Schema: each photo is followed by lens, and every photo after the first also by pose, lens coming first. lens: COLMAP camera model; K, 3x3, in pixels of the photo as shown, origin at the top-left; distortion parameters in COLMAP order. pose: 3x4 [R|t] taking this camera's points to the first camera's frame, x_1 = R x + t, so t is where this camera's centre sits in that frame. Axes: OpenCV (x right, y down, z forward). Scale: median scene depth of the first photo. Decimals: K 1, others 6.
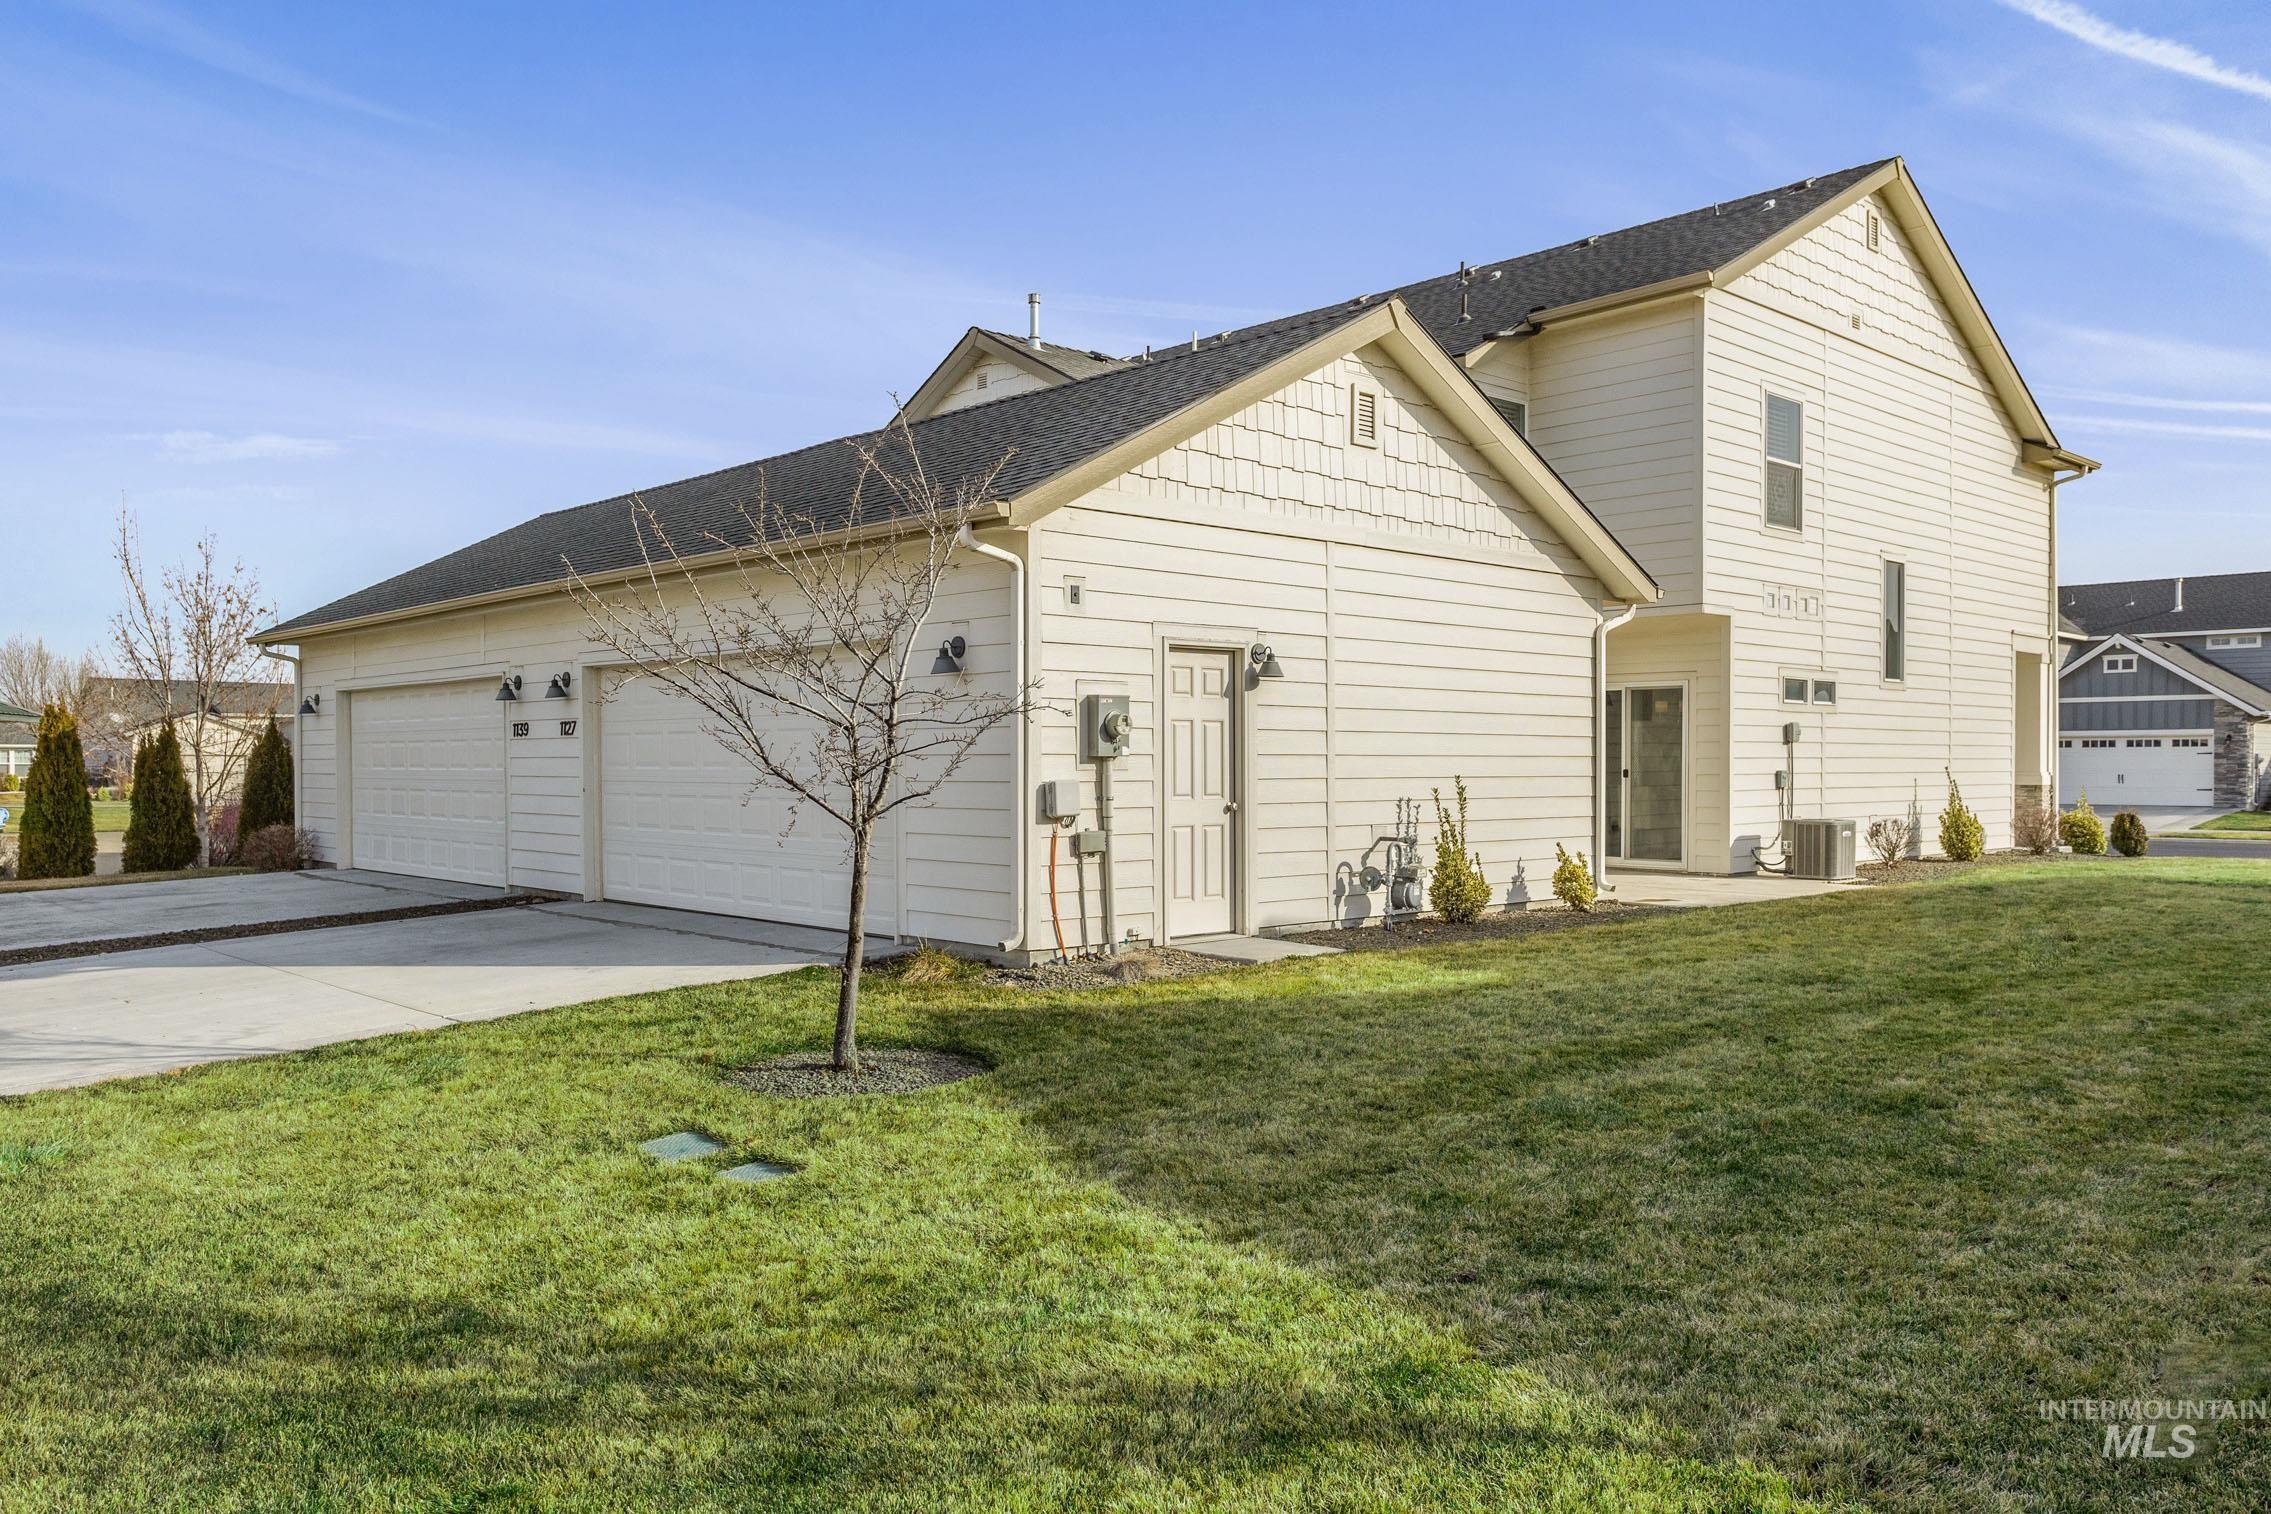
lens RADIAL K [[1683.5, 0, 1115.1], [0, 1683.5, 749.5], [0, 0, 1]] dist [-0.007047, 0.000102]
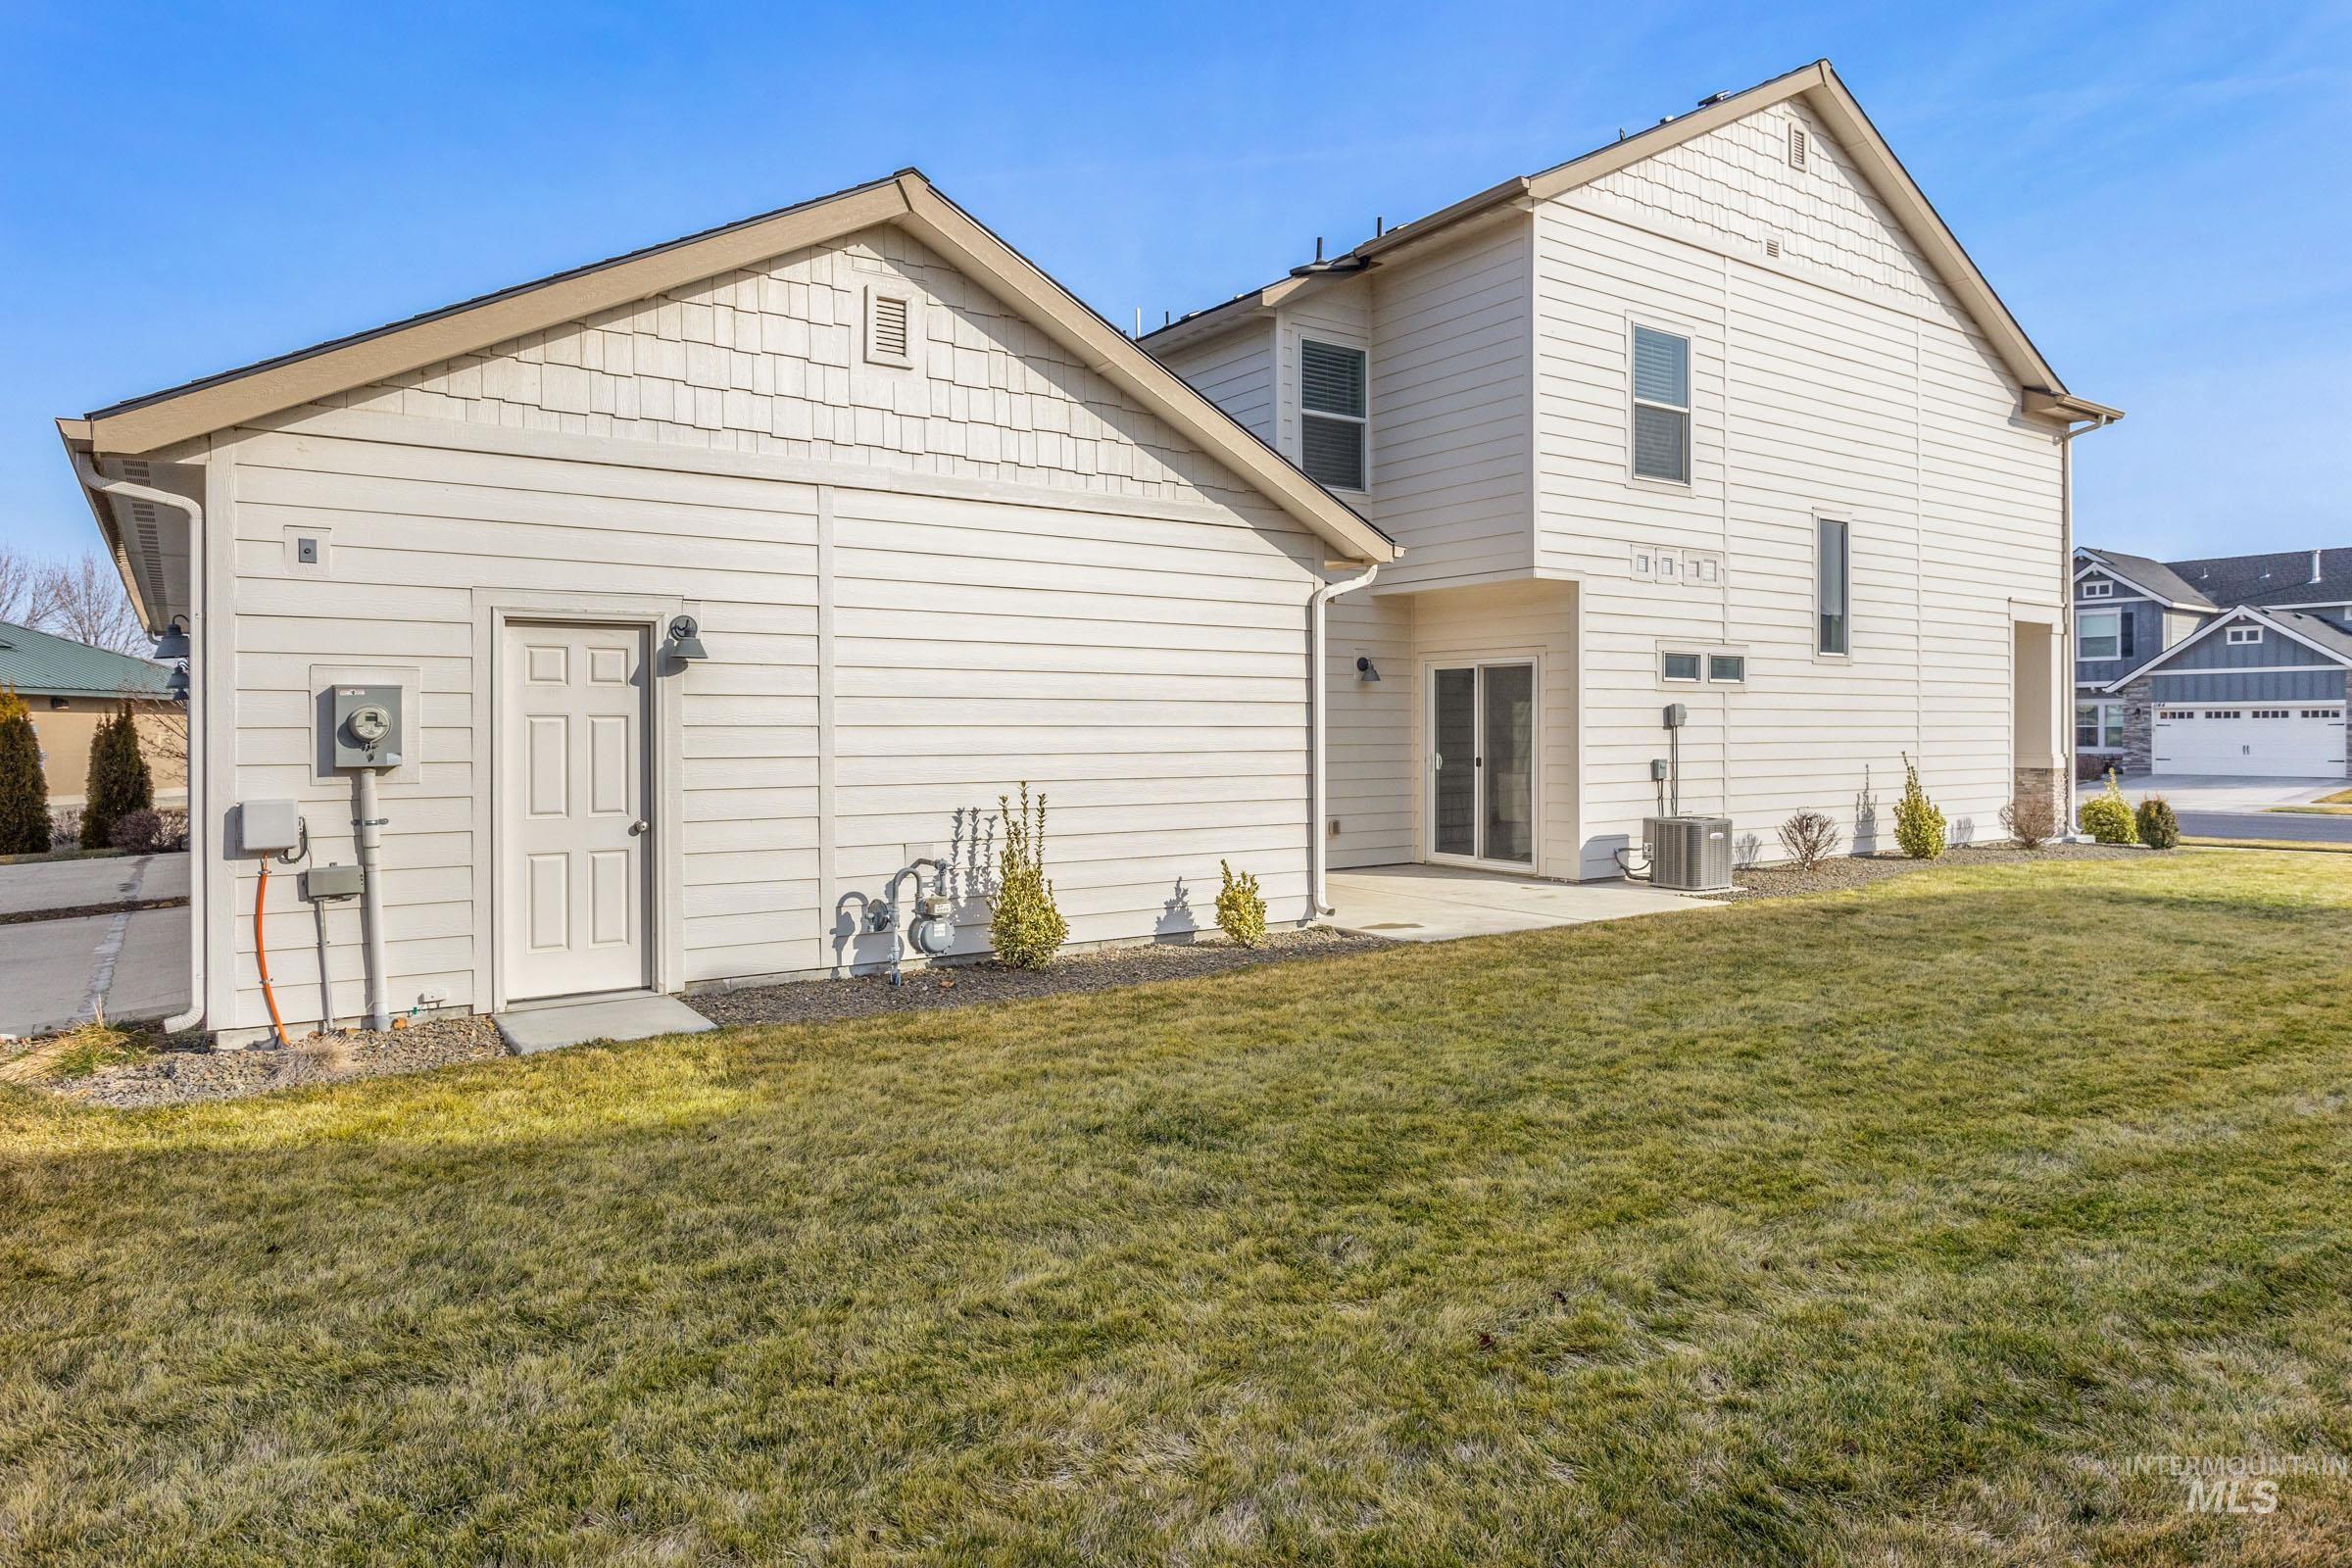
lens RADIAL K [[1404.7, 0, 1175.9], [0, 1404.7, 703.6], [0, 0, 1]] dist [-0.008365, -0.002450]
pose [[0.989936, -0.004228, -0.141452, 0.252237], [0.002774, 0.999941, -0.010475, -0.009377], [0.141488, 0.009977, 0.989890, 0.247734]]
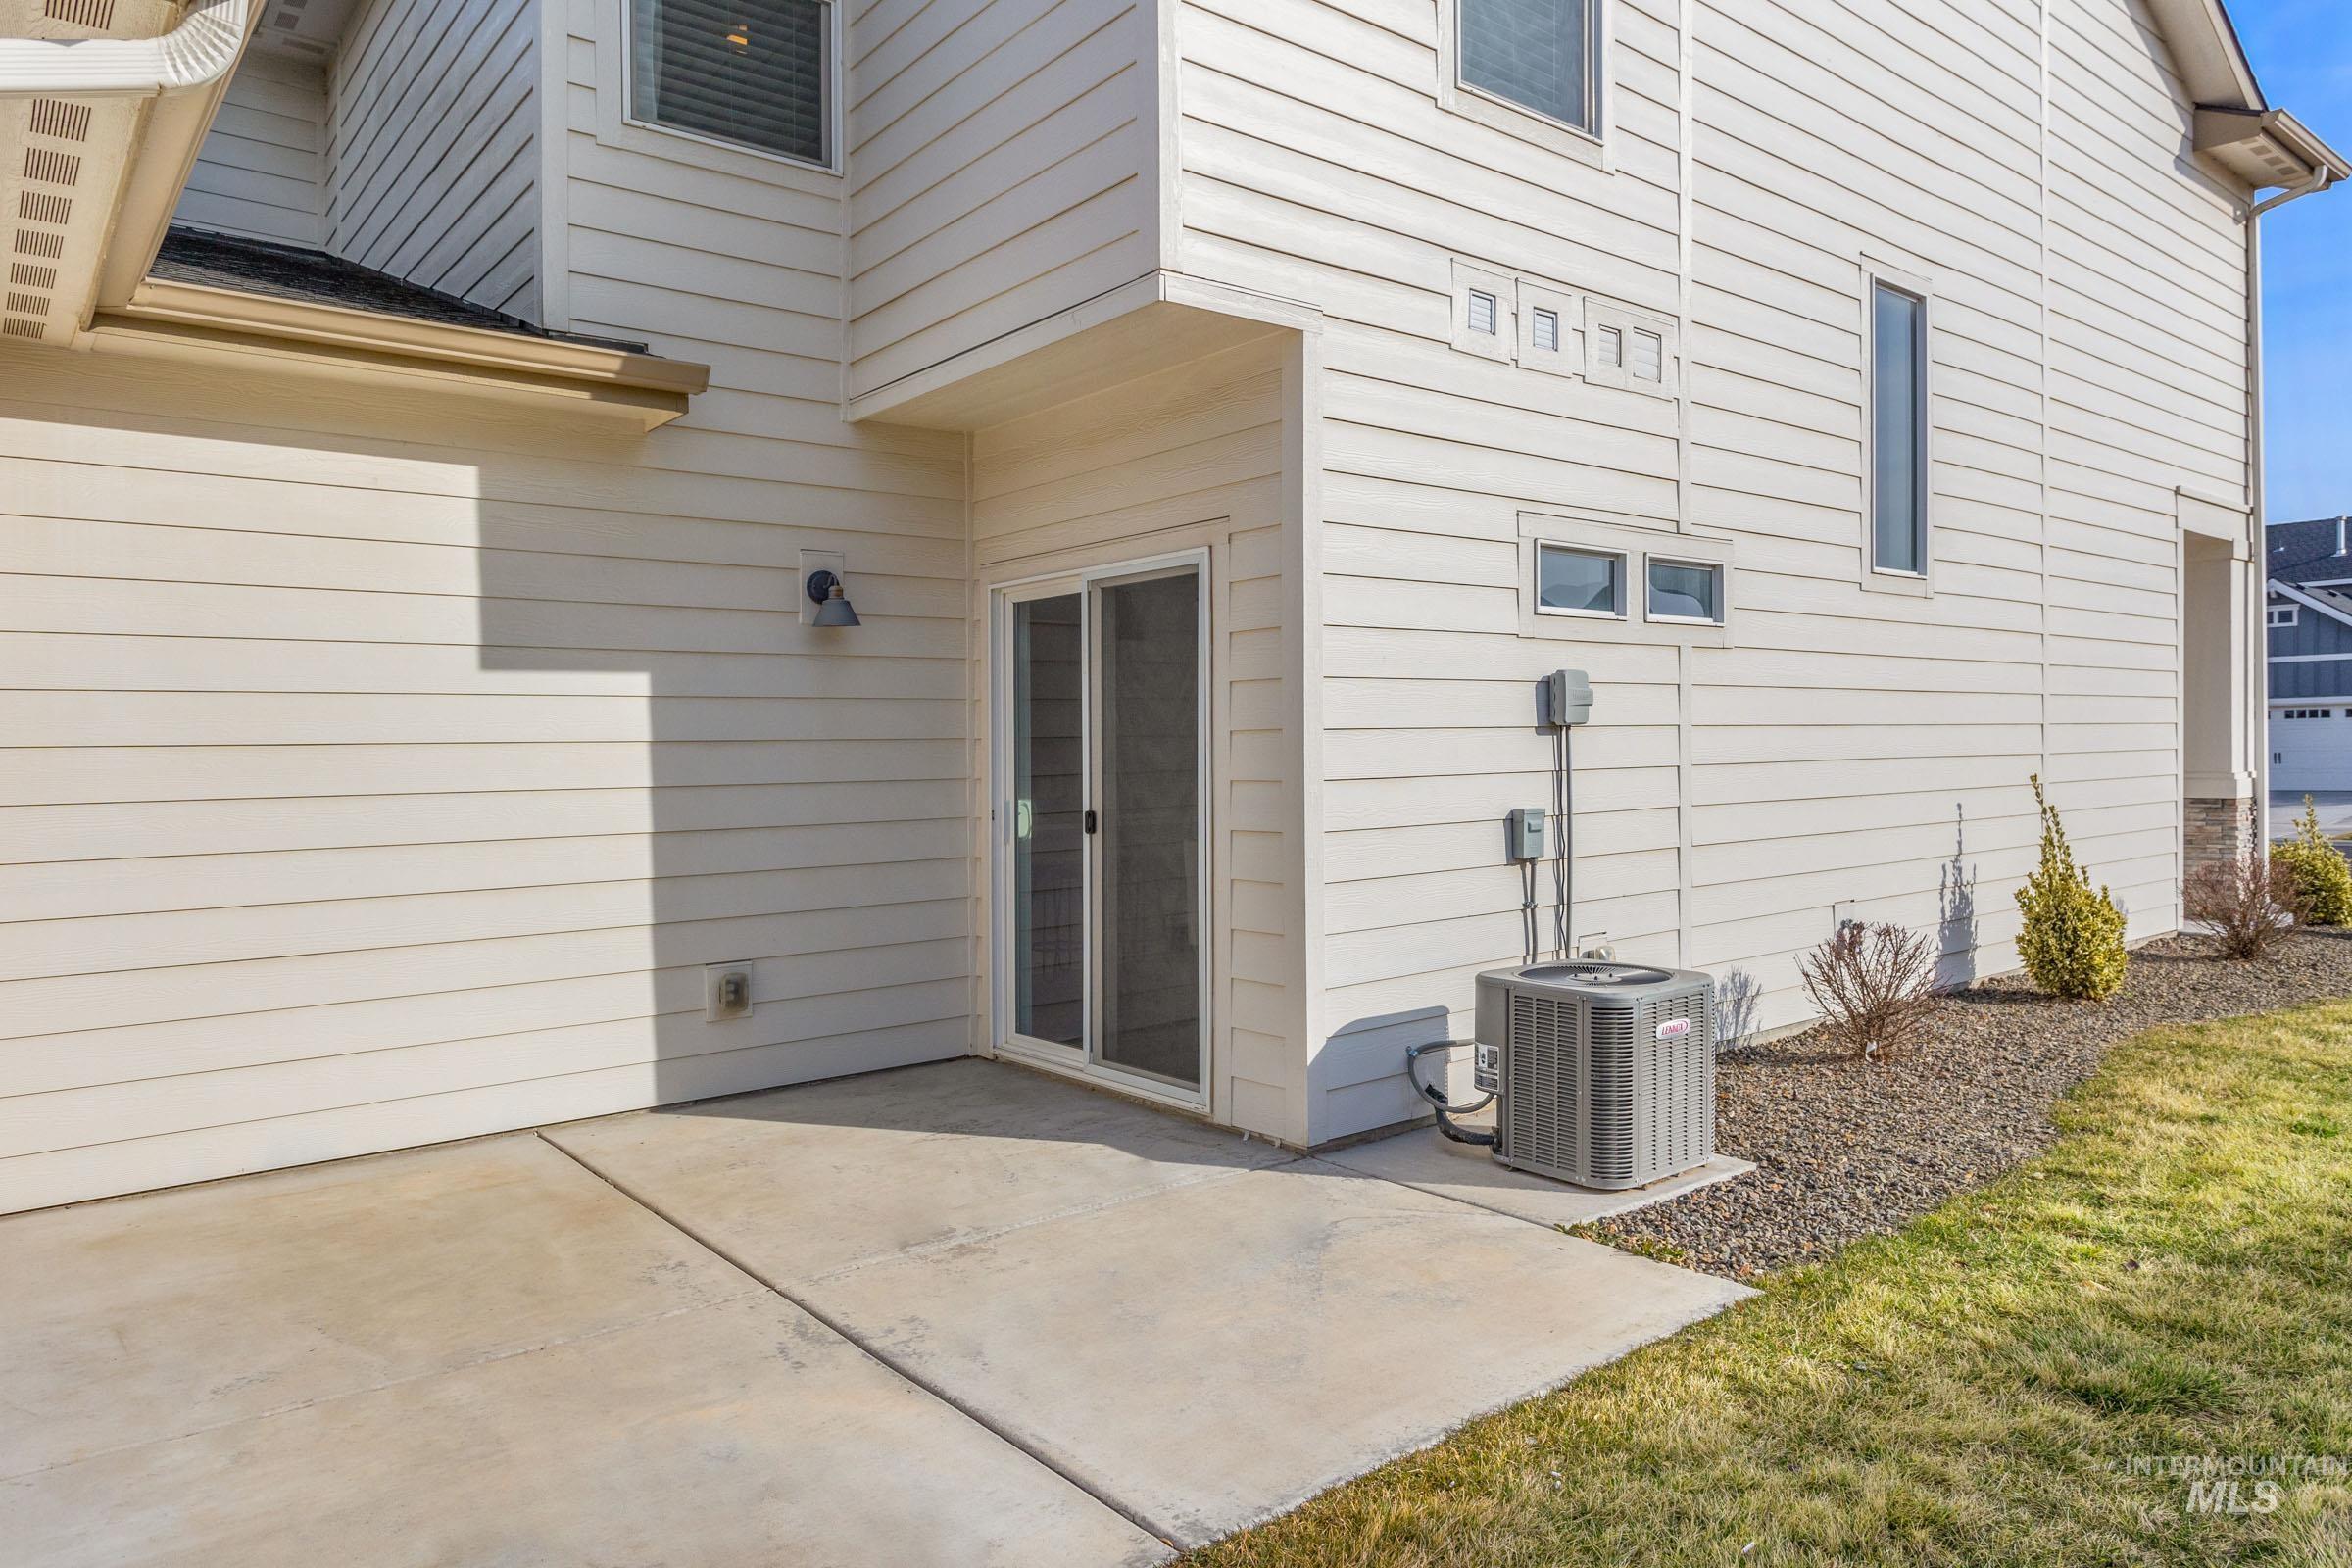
lens RADIAL K [[1526.9, 0, 1170.2], [0, 1526.9, 770.7], [0, 0, 1]] dist [-0.008389, -0.001217]
pose [[0.997350, -0.015151, -0.071162, 0.346193], [0.016752, 0.999619, 0.021949, -0.003590], [0.070802, -0.023083, 0.997223, 0.682640]]
